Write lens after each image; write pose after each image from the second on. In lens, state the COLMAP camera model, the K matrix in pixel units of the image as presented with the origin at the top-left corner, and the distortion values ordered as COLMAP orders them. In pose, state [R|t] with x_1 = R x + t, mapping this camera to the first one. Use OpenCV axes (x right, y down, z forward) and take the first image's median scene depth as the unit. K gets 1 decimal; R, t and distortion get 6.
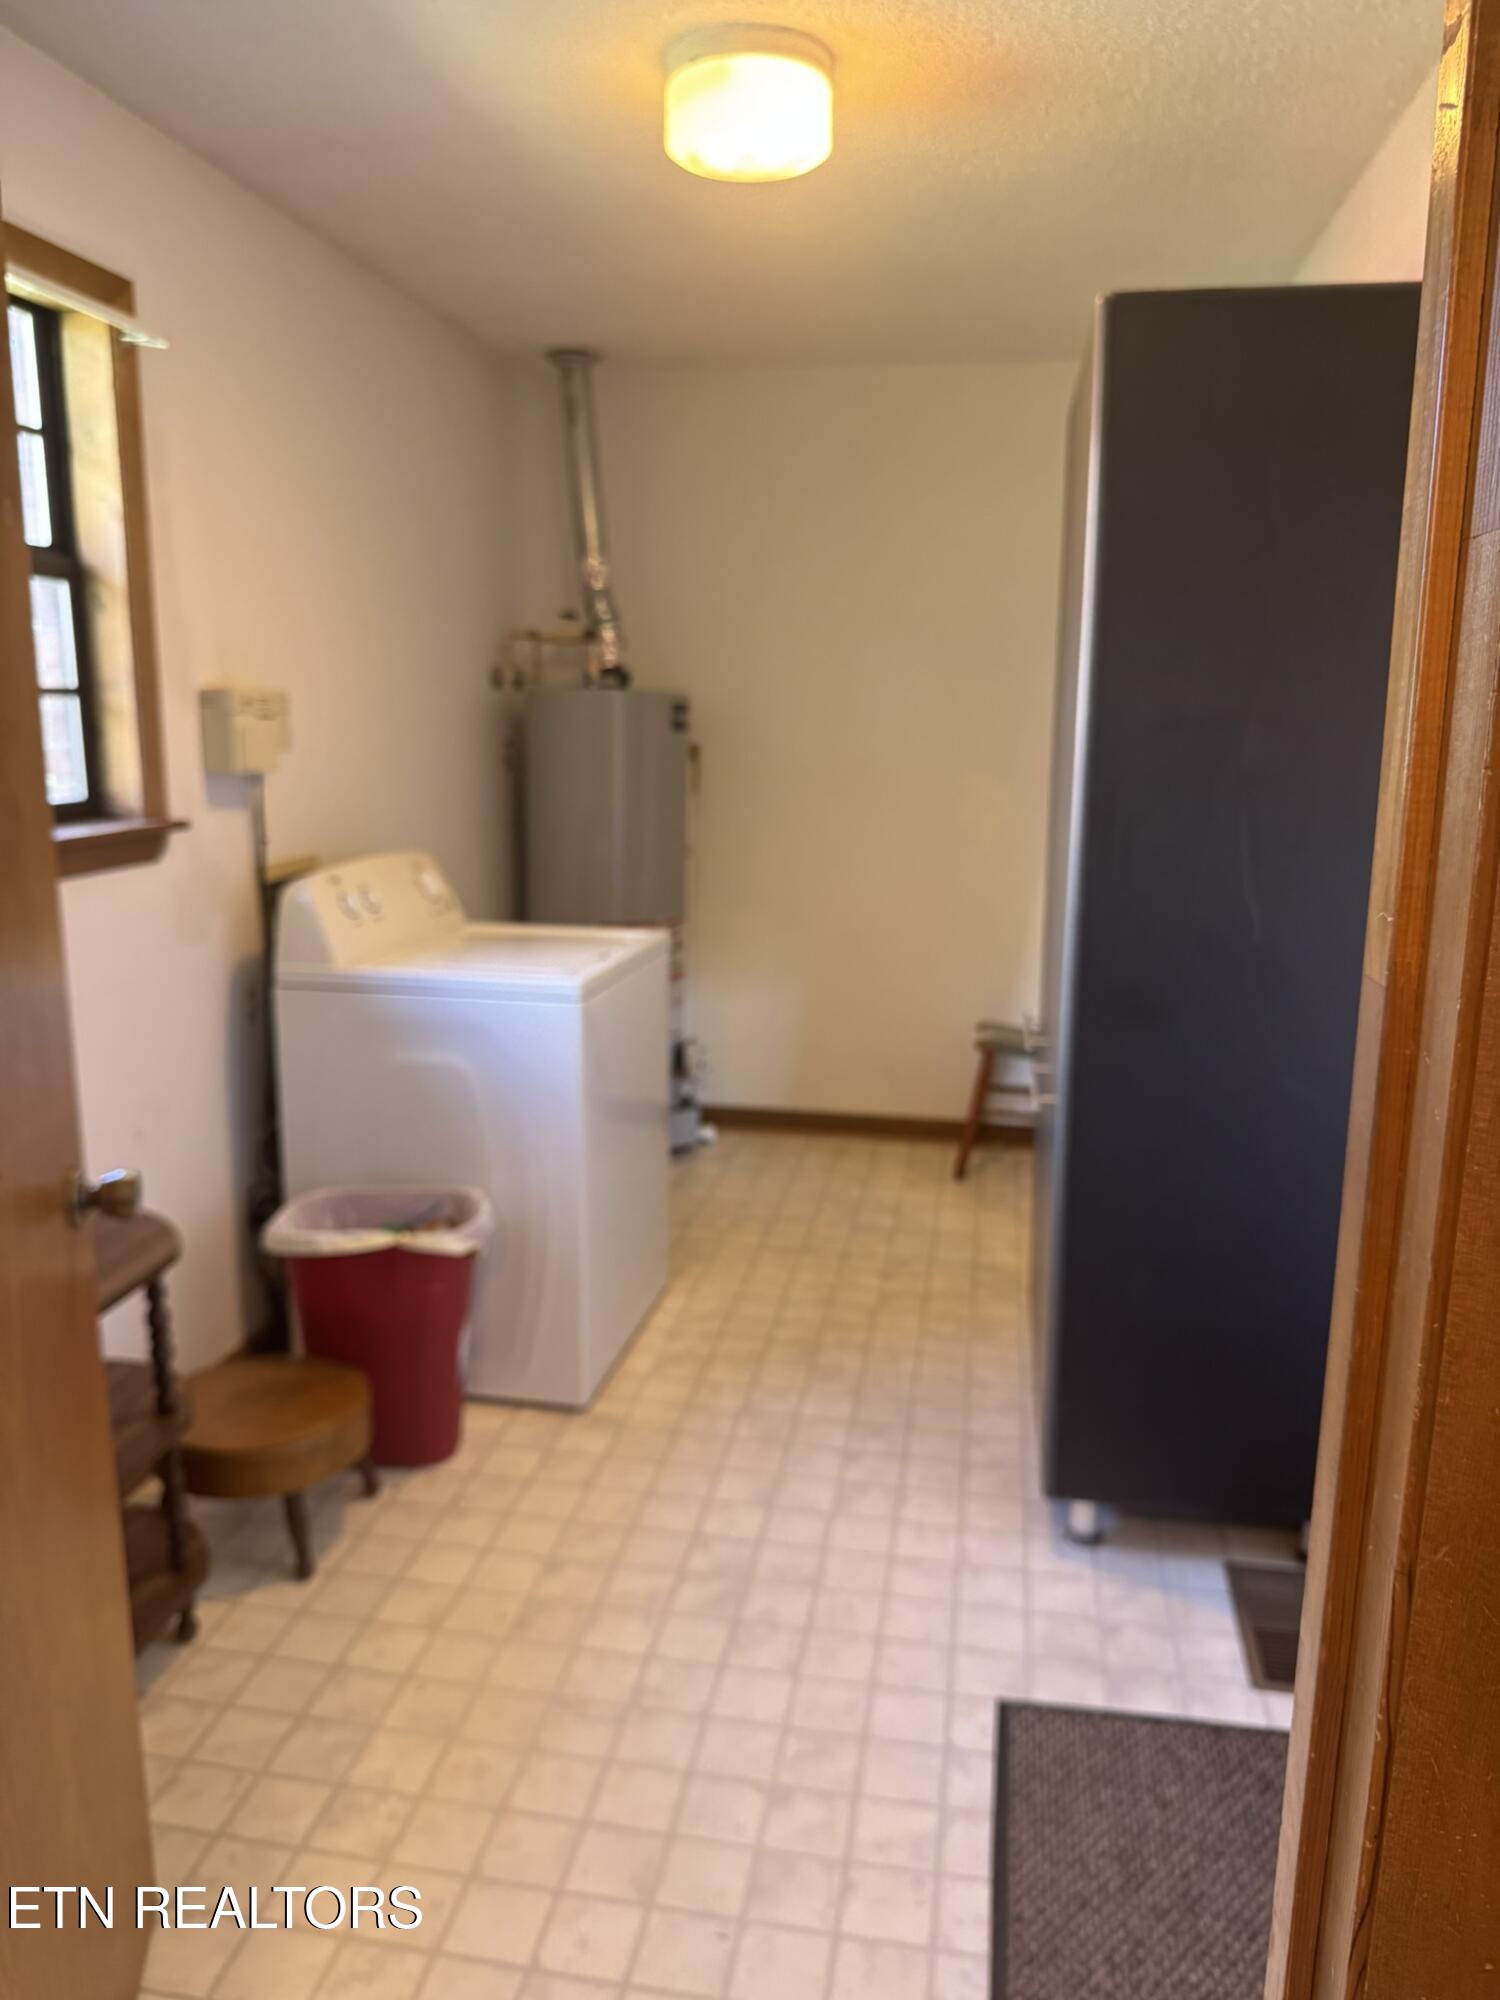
lens RADIAL K [[1405.5, 0, 755.9], [0, 1405.5, 1008.3], [0, 0, 1]] dist [0.124604, -0.205633]
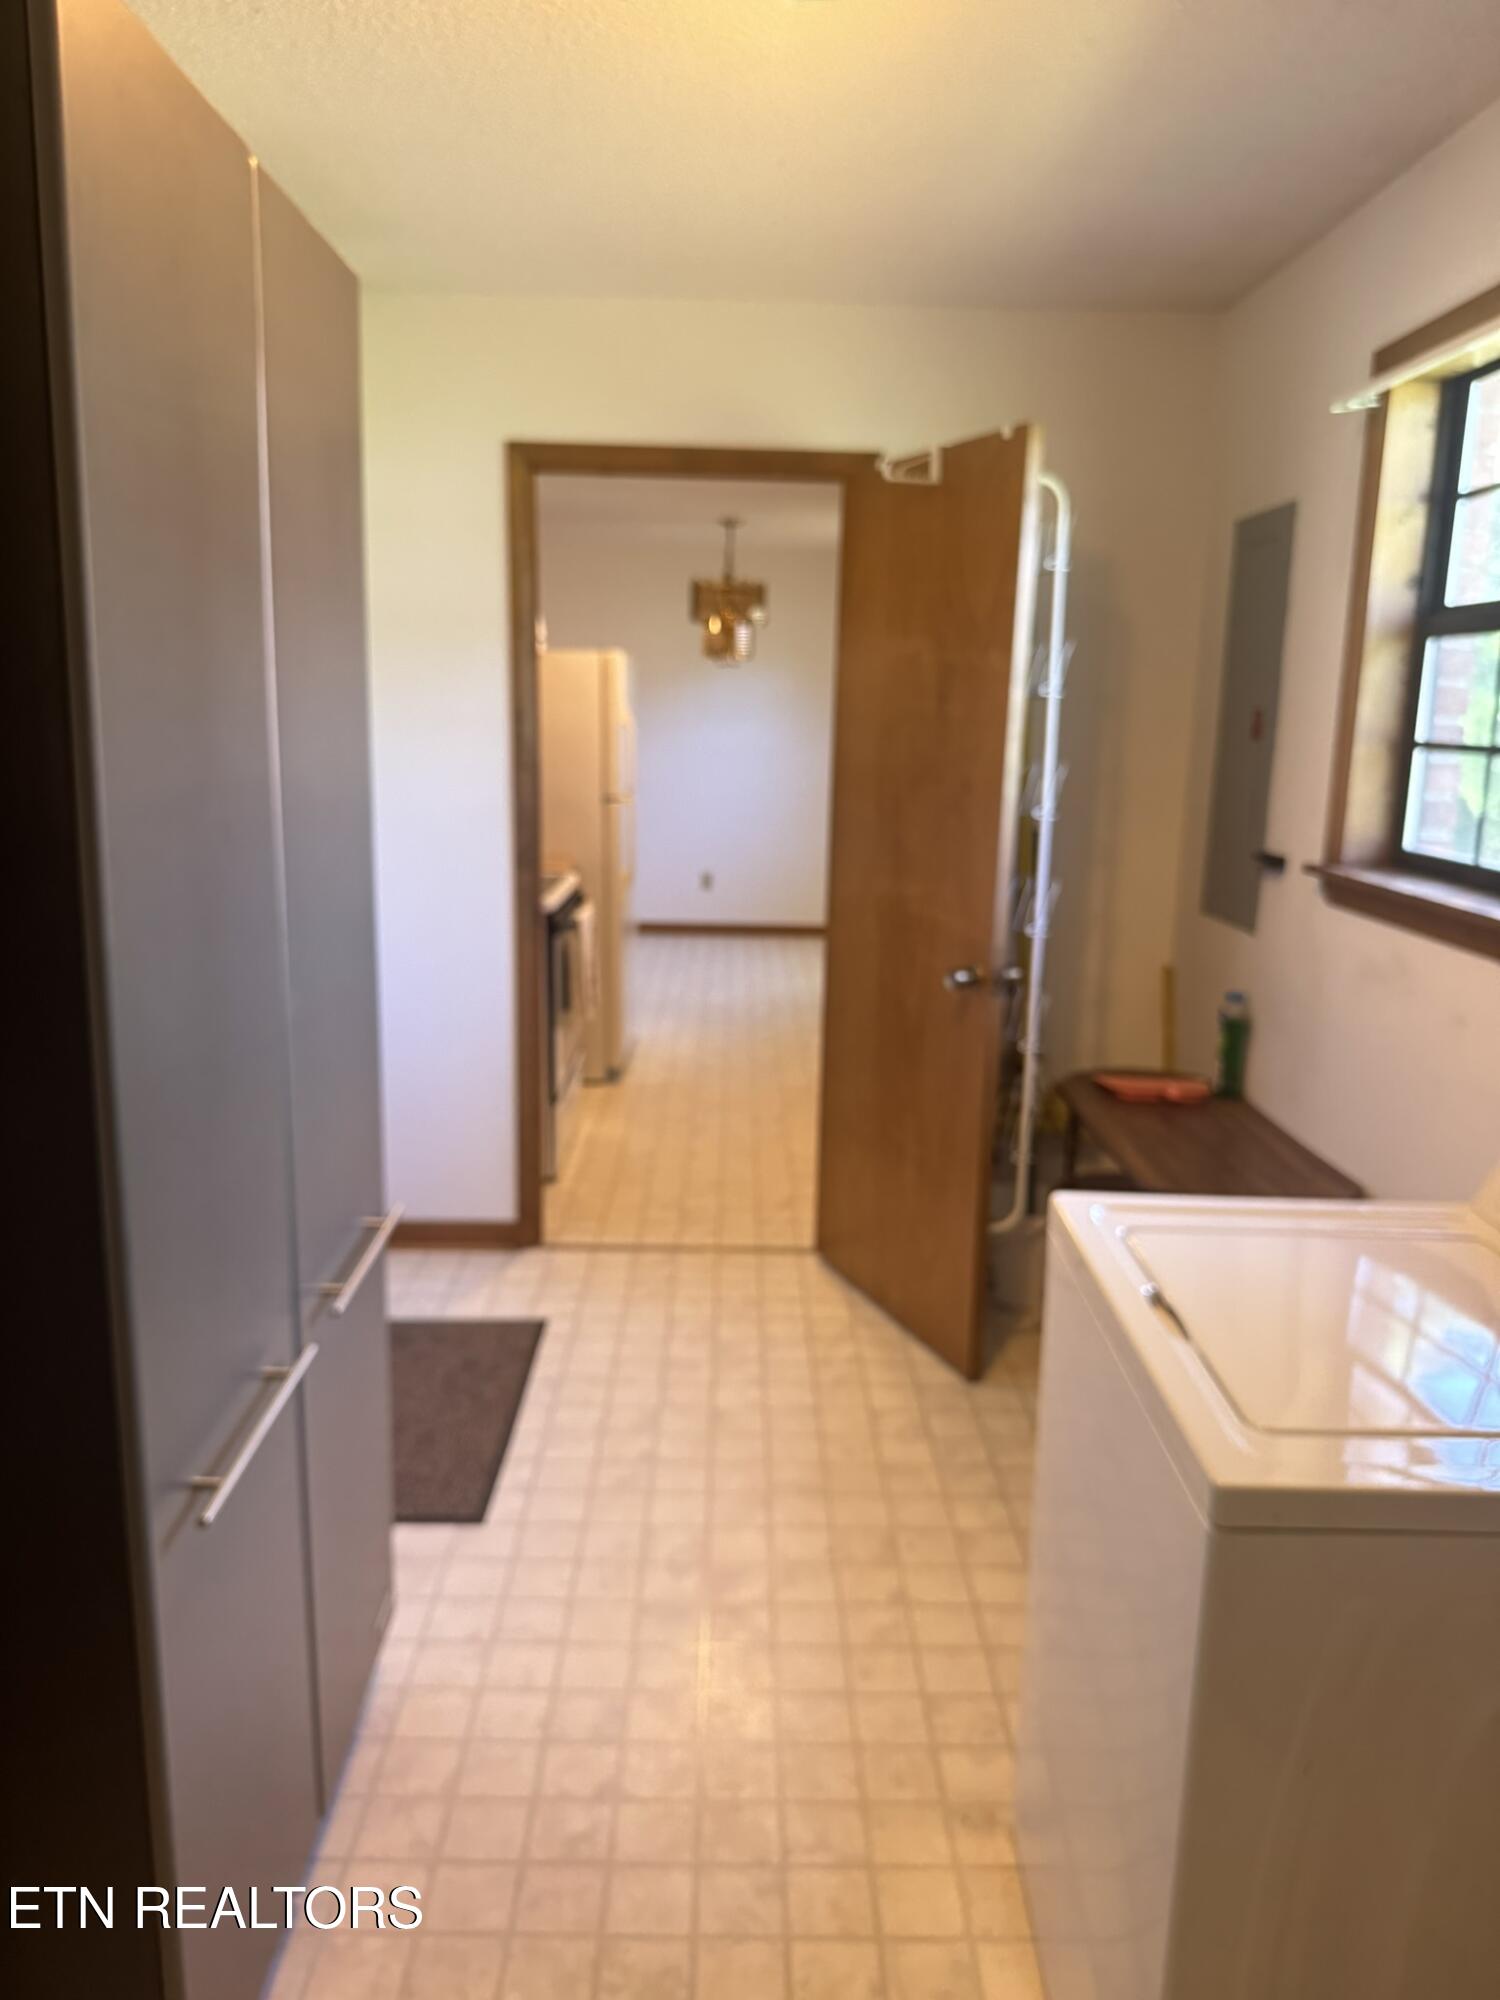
lens RADIAL K [[1405.5, 0, 755.9], [0, 1405.5, 1008.3], [0, 0, 1]] dist [0.124604, -0.205633]
pose [[-0.981617, 0.010858, -0.190554, 0.126044], [-0.069091, 0.910455, 0.407796, -0.341854], [0.177919, 0.413465, -0.892968, 1.475486]]
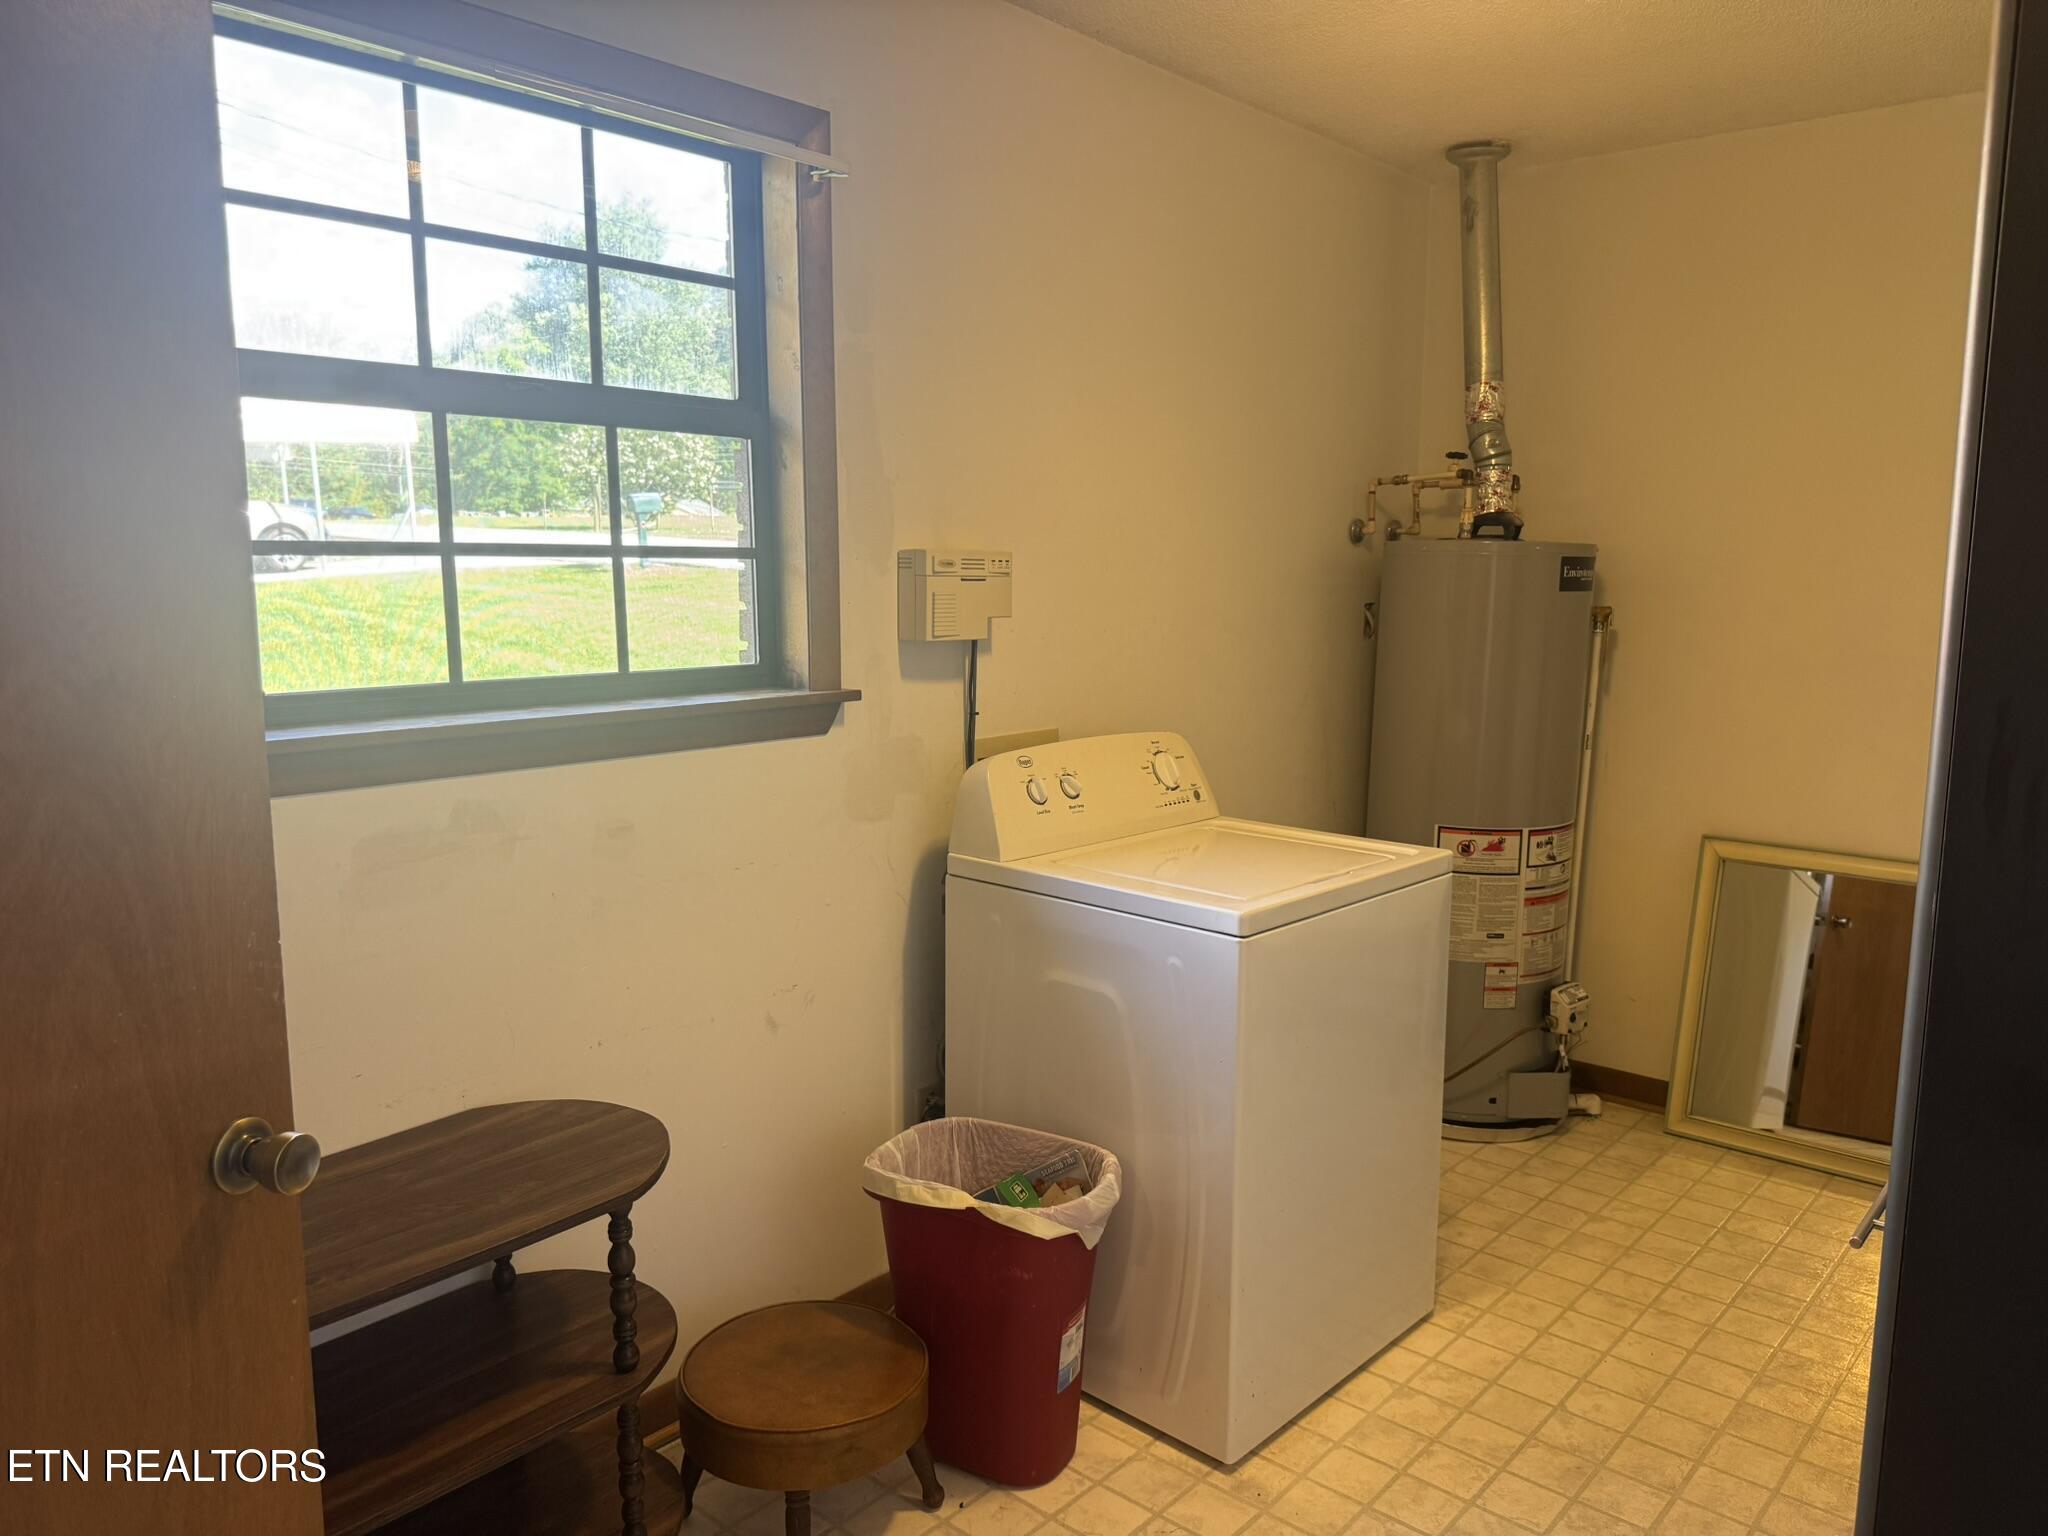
lens RADIAL K [[1439.2, 0, 1024.4], [0, 1439.2, 775.4], [0, 0, 1]] dist [0.124604, -0.205633]
pose [[0.859254, 0.072608, -0.506370, 0.164163], [-0.104441, 0.993925, -0.034707, -0.053122], [0.500774, 0.082708, 0.861618, 0.239605]]
